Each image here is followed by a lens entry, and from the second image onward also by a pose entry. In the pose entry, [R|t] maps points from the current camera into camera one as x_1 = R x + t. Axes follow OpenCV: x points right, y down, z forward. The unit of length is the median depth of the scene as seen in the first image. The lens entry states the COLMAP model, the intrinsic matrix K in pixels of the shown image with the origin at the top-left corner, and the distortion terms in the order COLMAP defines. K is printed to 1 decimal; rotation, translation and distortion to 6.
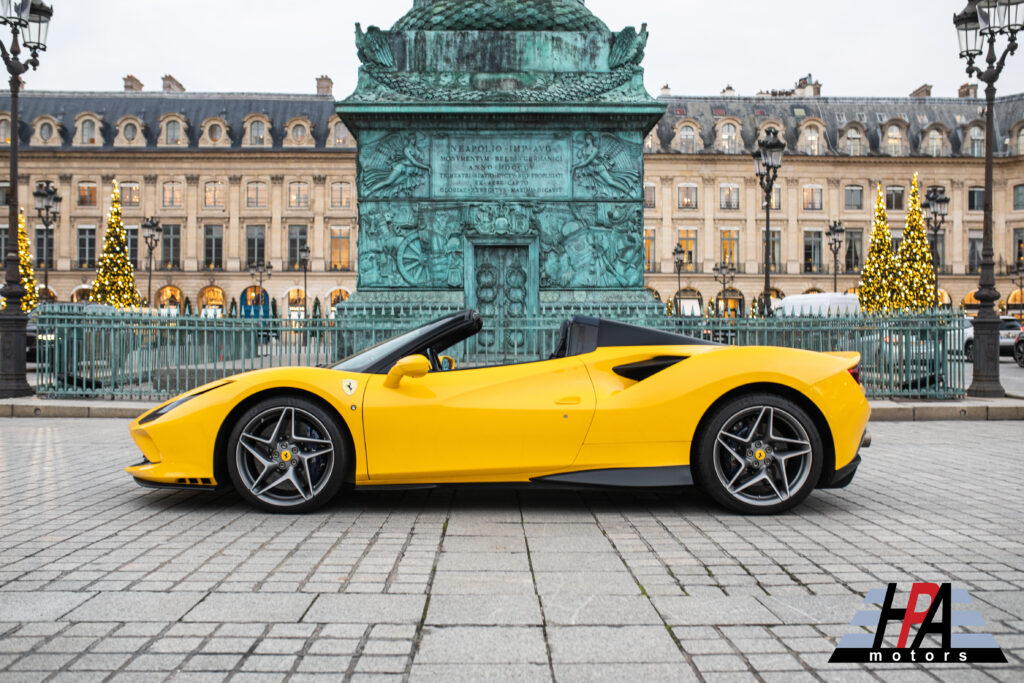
lens RADIAL K [[980.6, 0, 512.0], [0, 980.6, 341.5], [0, 0, 1]] dist [-0.063145, 0.083430]
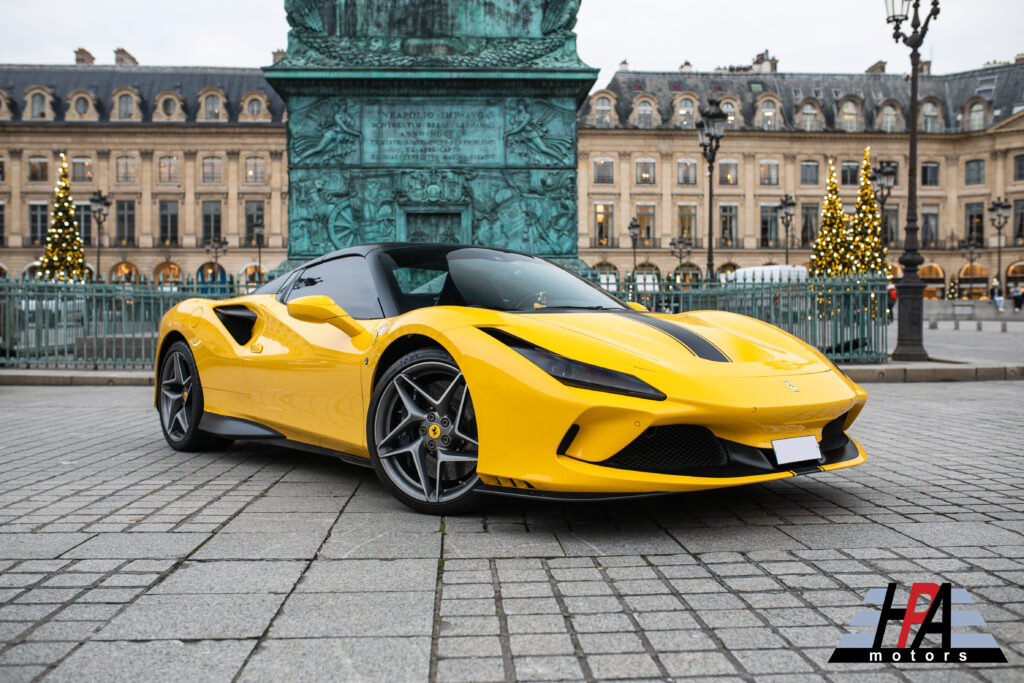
lens RADIAL K [[976.6, 0, 512.0], [0, 976.6, 341.5], [0, 0, 1]] dist [-0.059248, 0.078086]
pose [[0.999339, -0.005785, 0.035899, 0.031852], [0.004937, 0.999708, 0.023667, 0.009030], [-0.036025, -0.023474, 0.999075, 0.007147]]
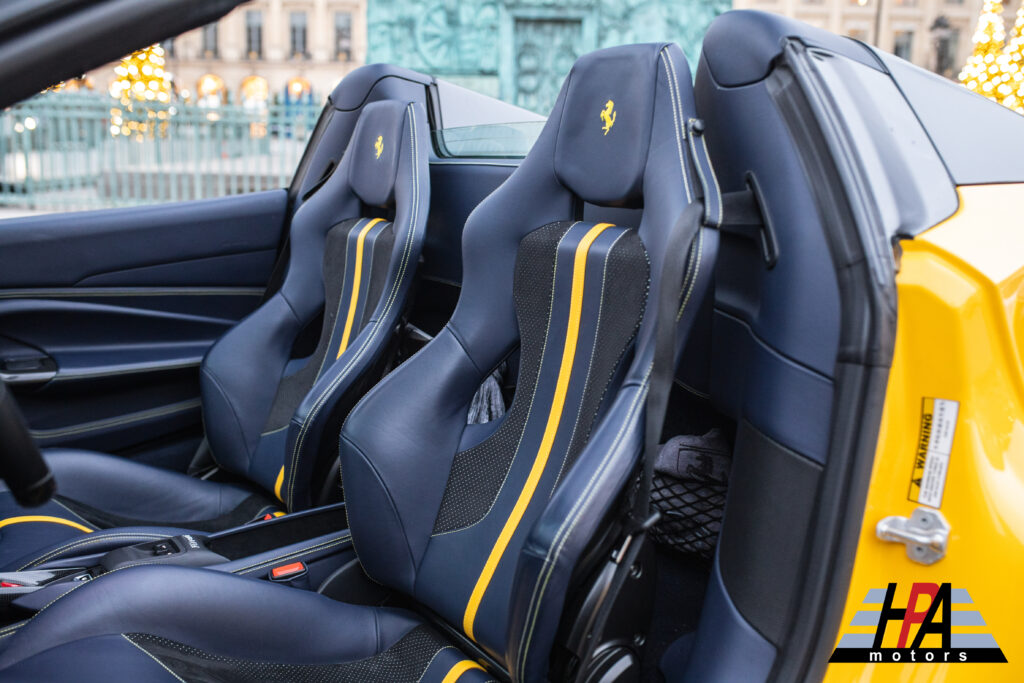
lens RADIAL K [[983.3, 0, 512.0], [0, 983.3, 341.5], [0, 0, 1]] dist [-0.033381, 0.011121]
pose [[0.998010, 0.034493, -0.052786, 0.009866], [-0.023348, 0.979764, 0.198789, -0.000585], [0.058575, -0.197161, 0.978620, 0.185912]]
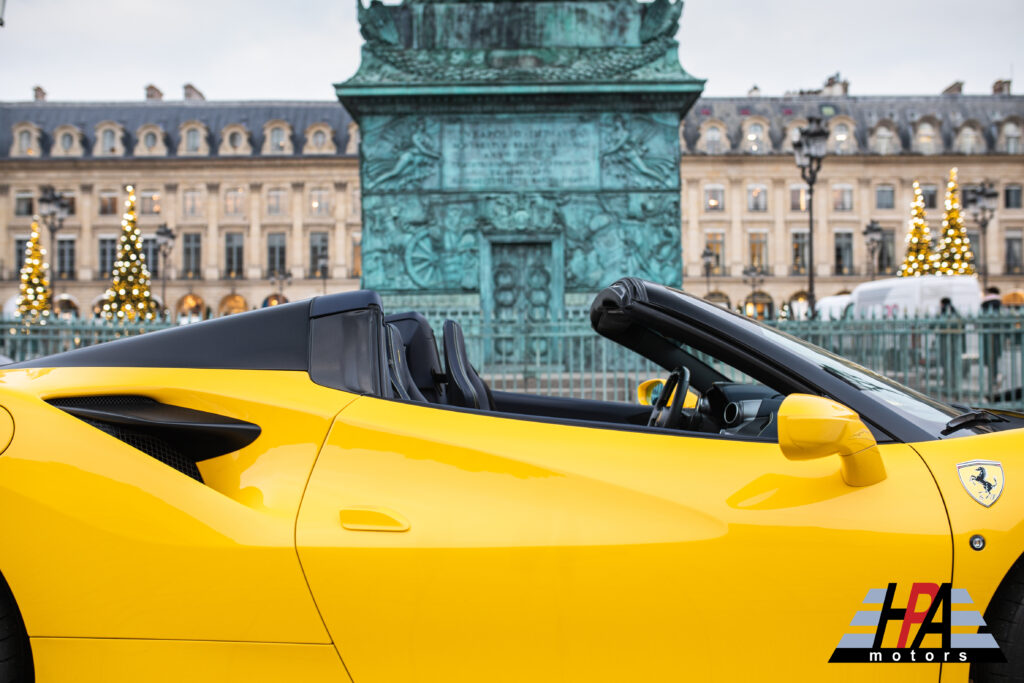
lens RADIAL K [[976.6, 0, 512.0], [0, 976.6, 341.5], [0, 0, 1]] dist [-0.059248, 0.078086]
pose [[0.999628, -0.009060, -0.025711, 0.002431], [0.008895, 0.999939, -0.006521, -0.001998], [0.025768, 0.006290, 0.999648, 0.111668]]
